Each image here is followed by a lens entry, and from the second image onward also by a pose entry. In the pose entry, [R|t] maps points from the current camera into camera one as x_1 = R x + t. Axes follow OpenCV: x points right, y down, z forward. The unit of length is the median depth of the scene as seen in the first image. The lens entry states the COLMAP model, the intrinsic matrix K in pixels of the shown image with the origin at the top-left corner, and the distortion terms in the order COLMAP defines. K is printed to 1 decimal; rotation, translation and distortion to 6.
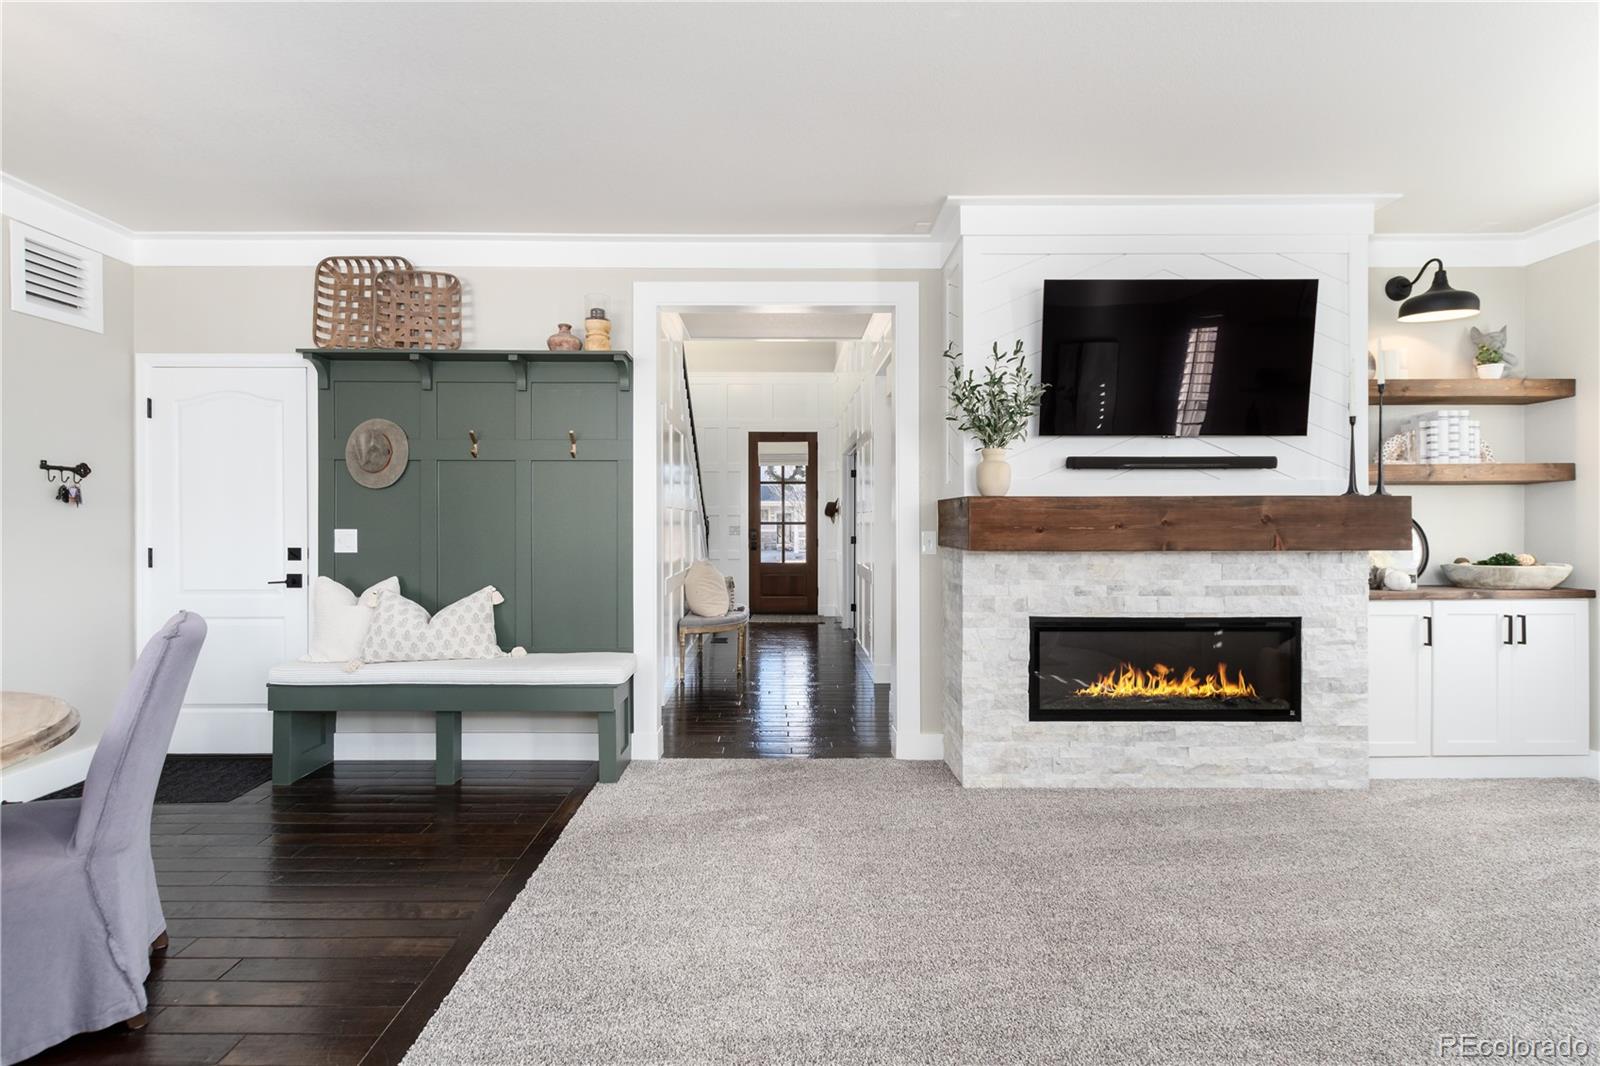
lens RADIAL K [[709.6, 0, 778.3], [0, 709.6, 527.0], [0, 0, 1]] dist [0.011203, -0.005952]
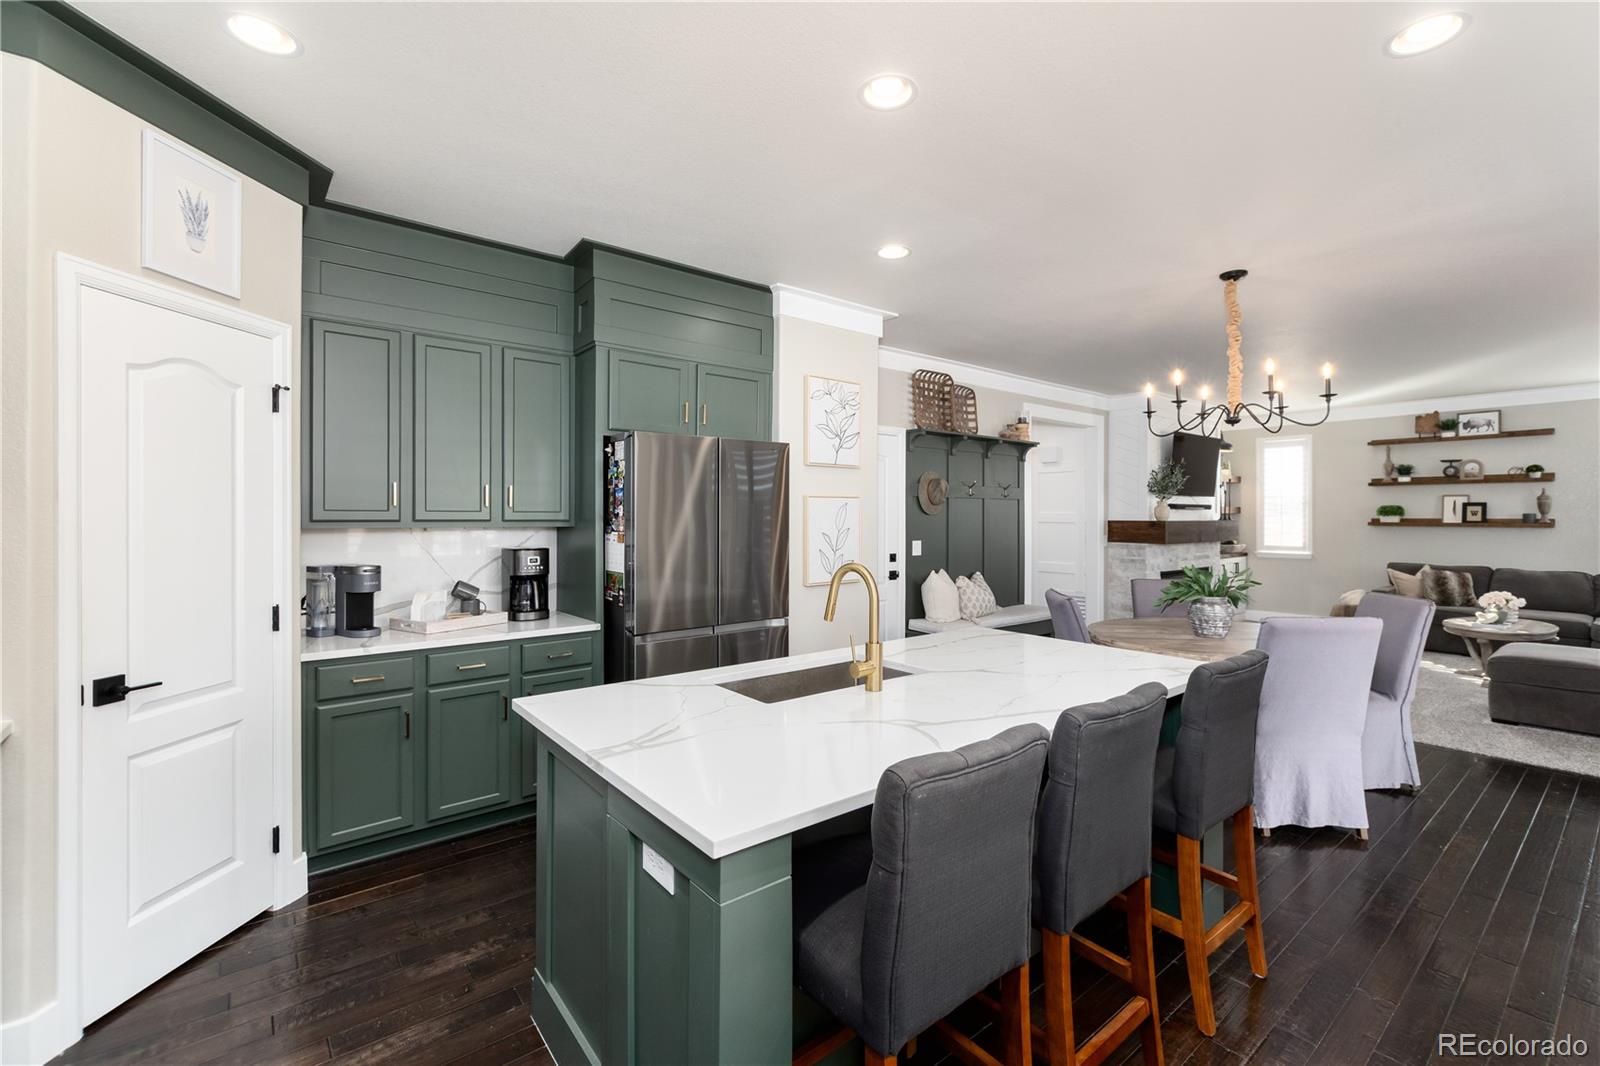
lens RADIAL K [[697.4, 0, 818.5], [0, 697.4, 517.4], [0, 0, 1]] dist [0.013620, -0.007573]
pose [[0.772875, -0.001531, 0.634557, -1.887447], [0.001441, 0.999999, 0.000658, -0.053432], [-0.634557, 0.000406, 0.772876, -0.058669]]
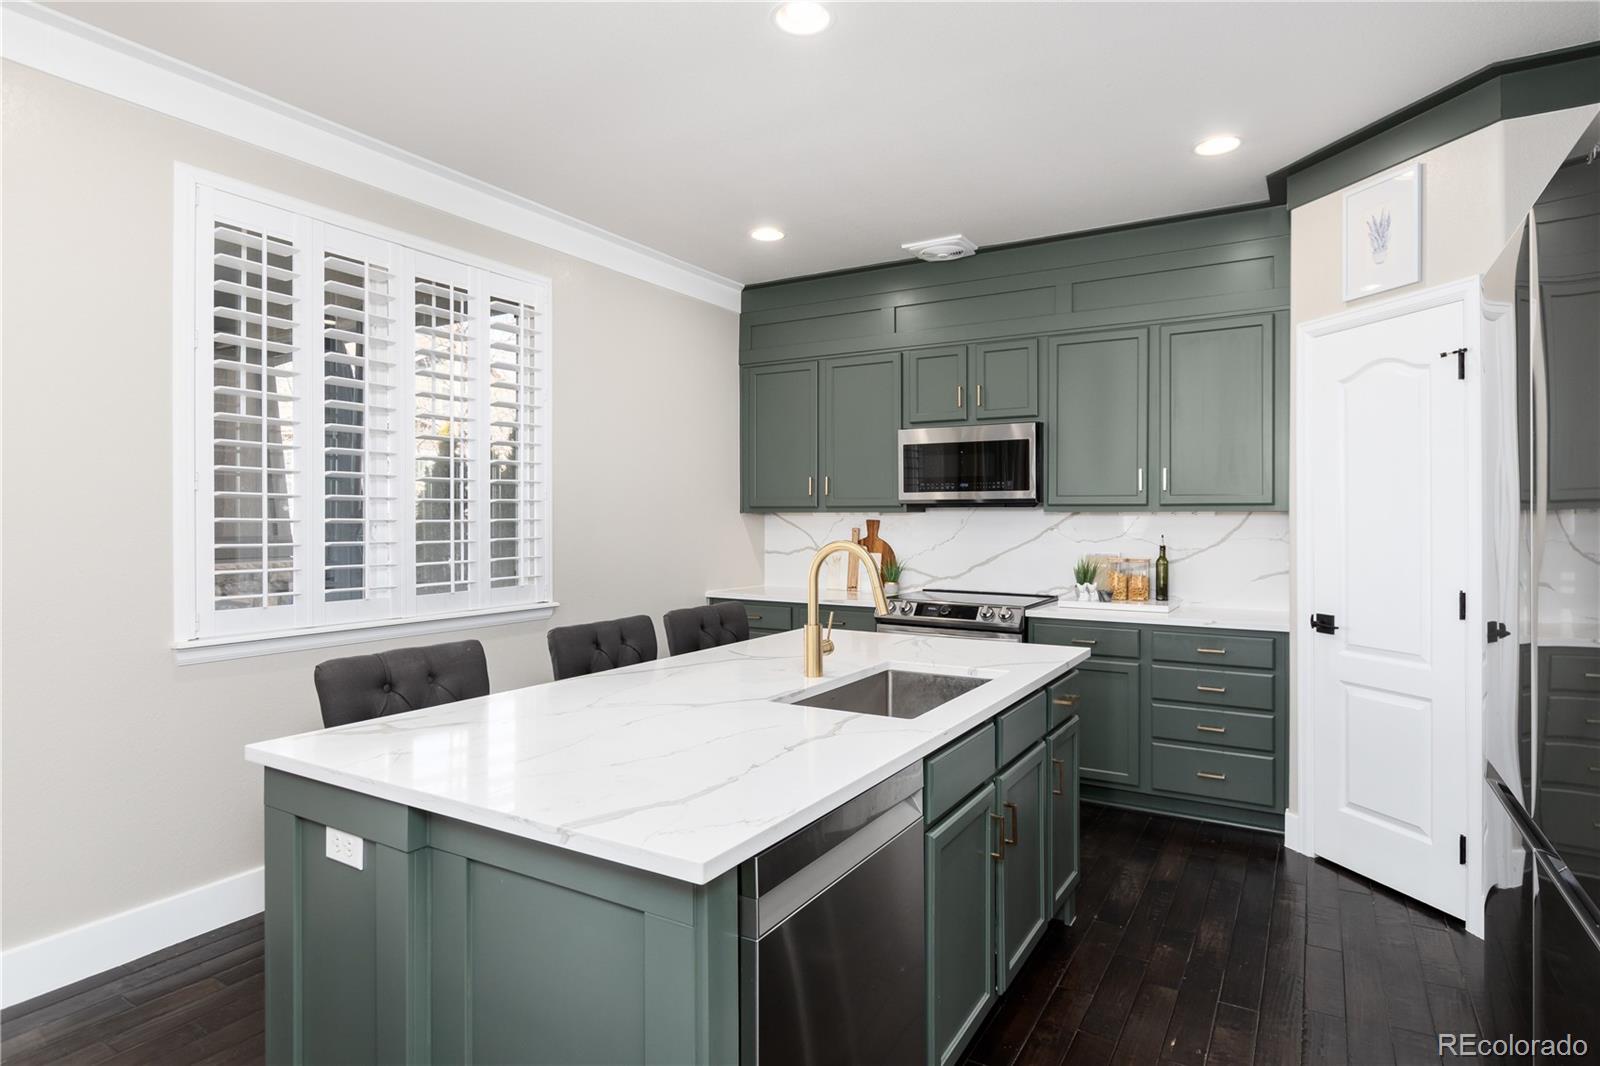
lens RADIAL K [[856.8, 0, 817.8], [0, 856.8, 524.8], [0, 0, 1]] dist [-0.012035, 0.000483]
pose [[-0.510262, 0.005272, -0.860003, -0.868708], [-0.003336, 0.999962, 0.008110, -0.030107], [0.860012, 0.007007, -0.510225, 0.739437]]
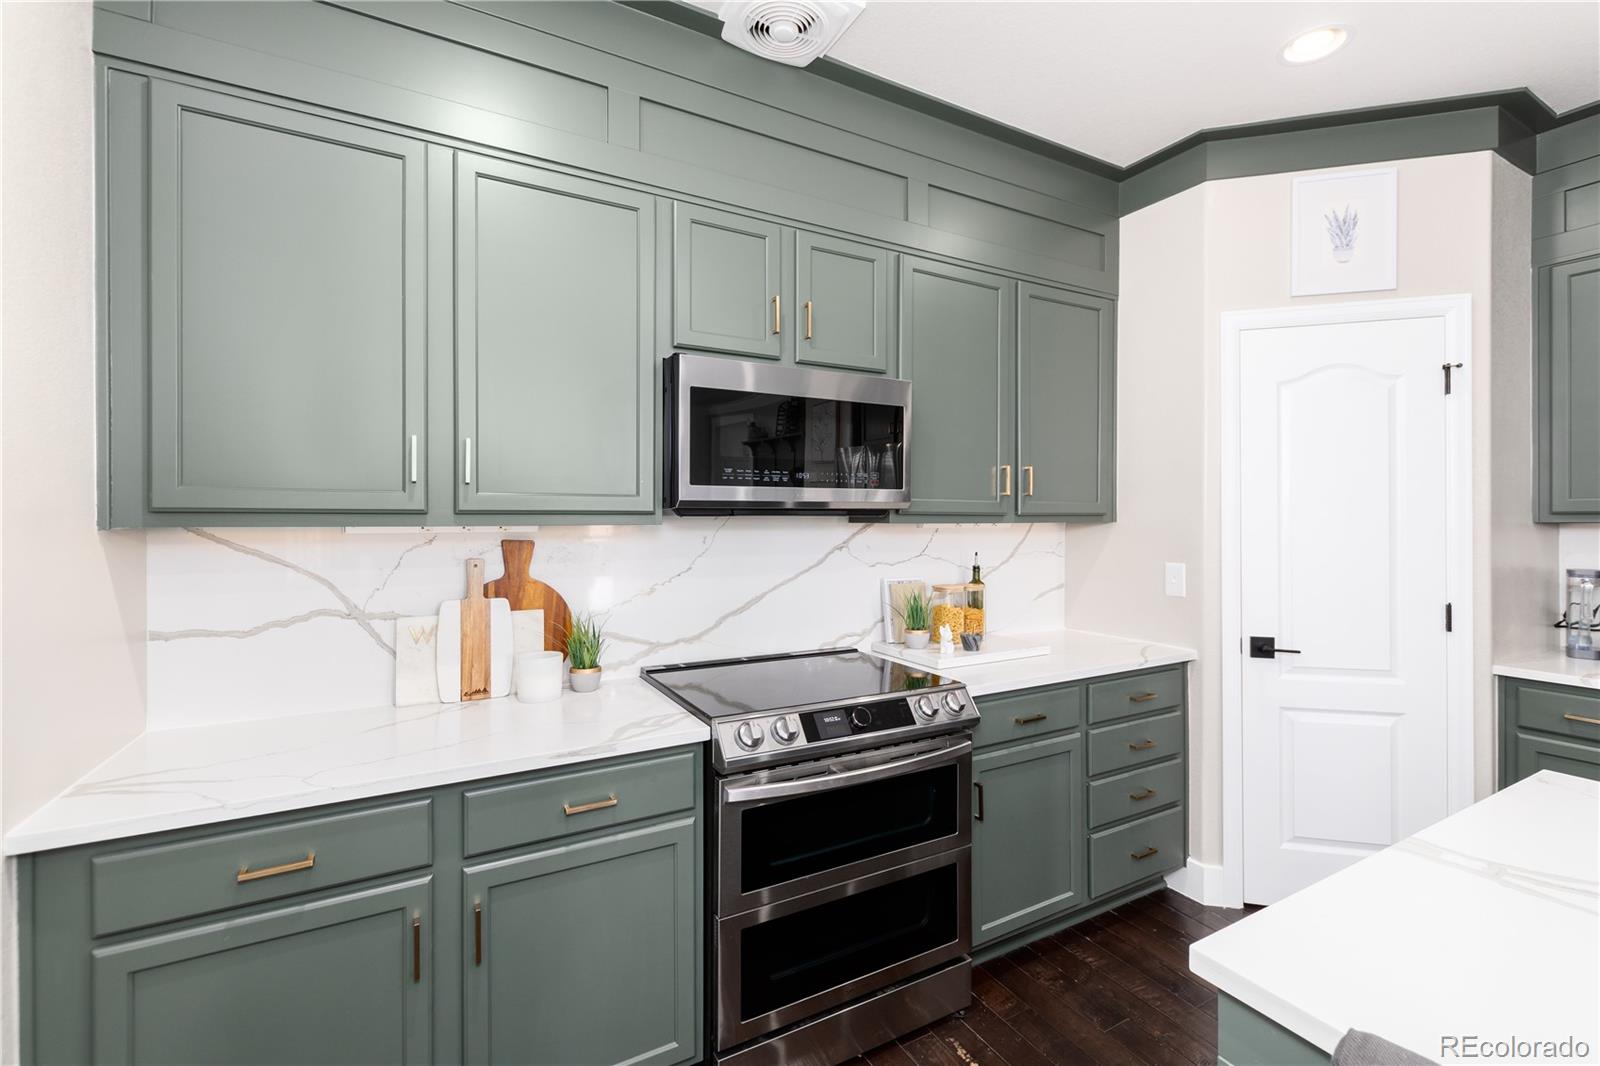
lens RADIAL K [[694.8, 0, 810.4], [0, 694.8, 520.4], [0, 0, 1]] dist [0.002208, -0.000009]
pose [[0.484802, -0.001314, -0.874623, -1.578019], [0.000970, 0.999999, -0.000965, -0.042220], [0.874623, -0.000381, 0.484803, 0.003274]]
